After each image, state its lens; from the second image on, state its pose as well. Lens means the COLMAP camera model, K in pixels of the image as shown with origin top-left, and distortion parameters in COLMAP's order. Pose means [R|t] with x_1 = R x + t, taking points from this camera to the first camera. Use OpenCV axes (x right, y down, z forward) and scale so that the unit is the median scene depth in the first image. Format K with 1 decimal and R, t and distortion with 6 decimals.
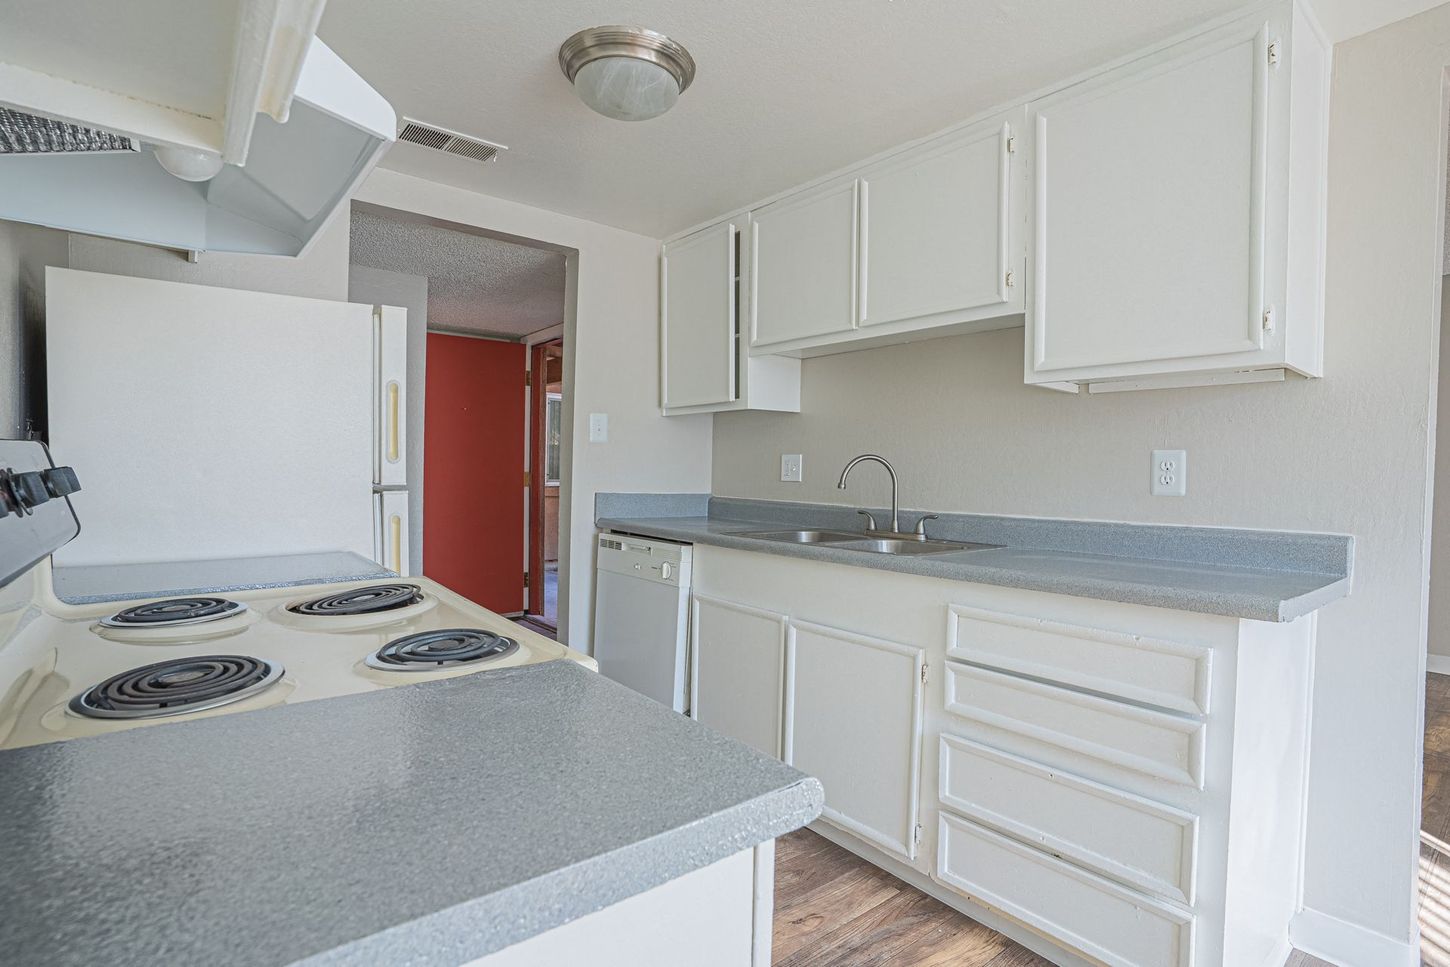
lens RADIAL K [[716.6, 0, 713.7], [0, 716.6, 486.1], [0, 0, 1]] dist [-0.057305, 0.000184]
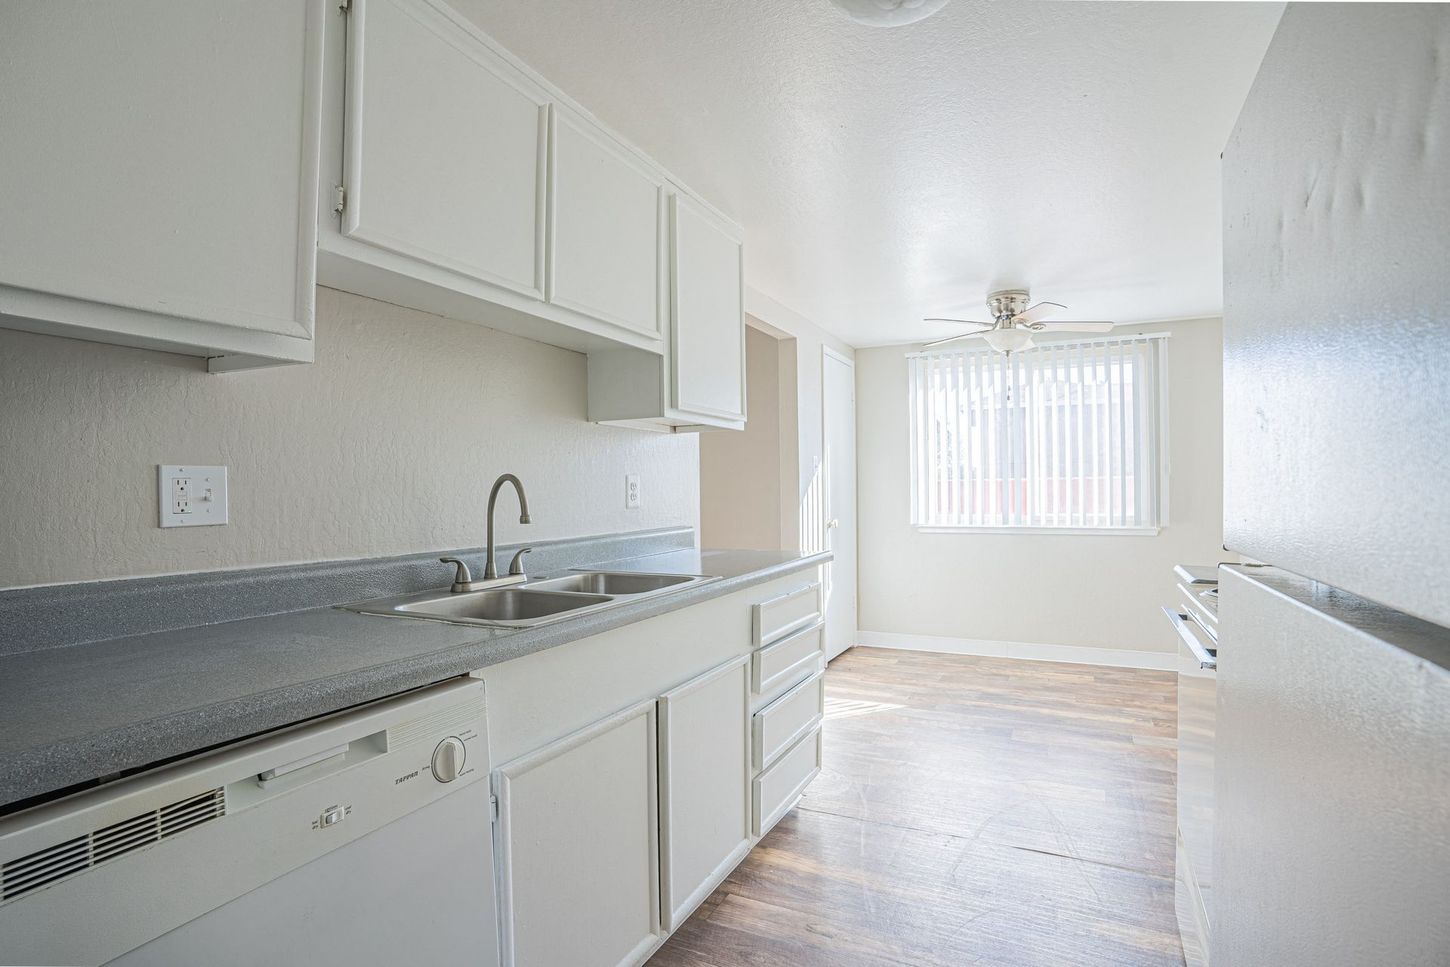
lens RADIAL K [[716.6, 0, 713.7], [0, 716.6, 486.1], [0, 0, 1]] dist [-0.057305, 0.000184]
pose [[-0.417251, -0.009489, 0.908742, -0.664741], [0.023965, 0.999483, 0.021439, -0.053671], [-0.908475, 0.030723, -0.416808, 1.422209]]
